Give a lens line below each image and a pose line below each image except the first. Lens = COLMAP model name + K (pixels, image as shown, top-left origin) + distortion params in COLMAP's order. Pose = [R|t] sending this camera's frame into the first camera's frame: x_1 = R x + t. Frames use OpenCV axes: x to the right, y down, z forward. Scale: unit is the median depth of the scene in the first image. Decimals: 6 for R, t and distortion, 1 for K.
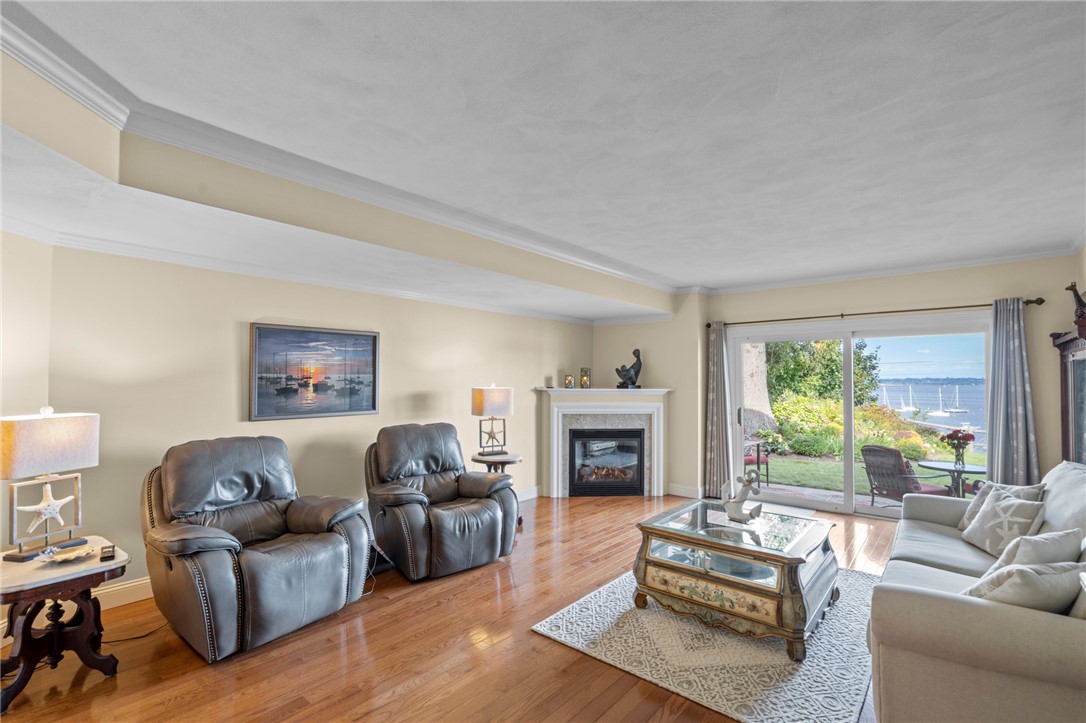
lens RADIAL K [[491.6, 0, 543.1], [0, 491.6, 369.7], [0, 0, 1]] dist [-0.000823, 0.001170]
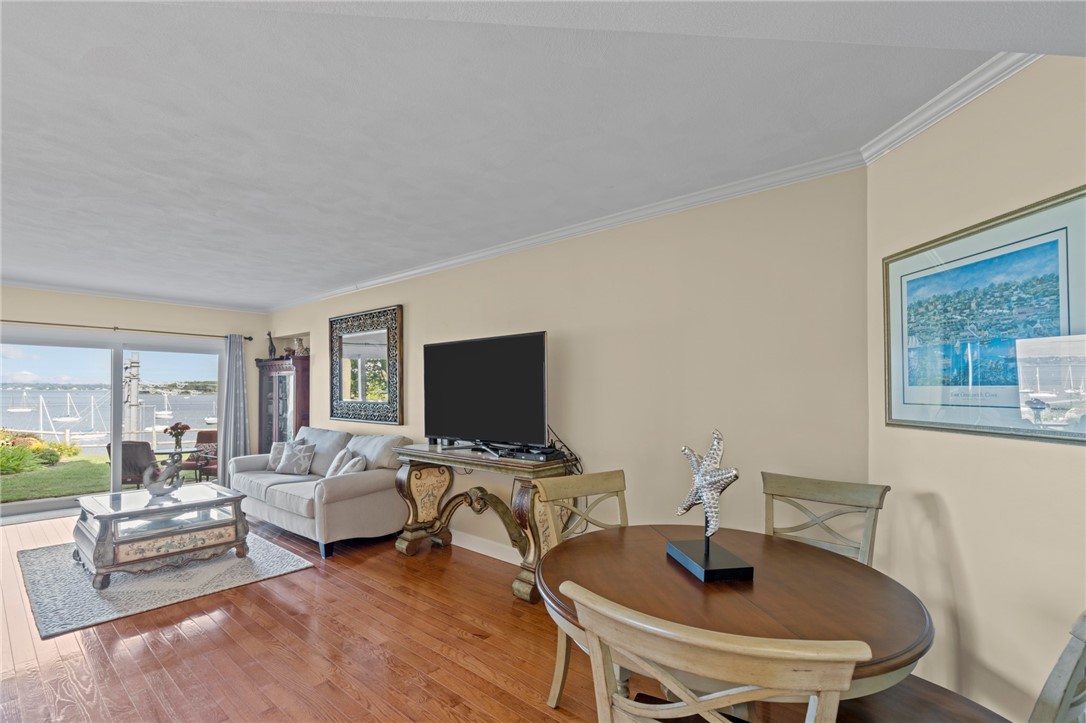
lens RADIAL K [[503.2, 0, 538.9], [0, 503.2, 387.2], [0, 0, 1]] dist [-0.000886, 0.000083]
pose [[0.012280, -0.000100, 0.999925, -0.647863], [-0.027644, 0.999618, 0.000440, -0.003007], [-0.999542, -0.027648, 0.012273, 0.002273]]
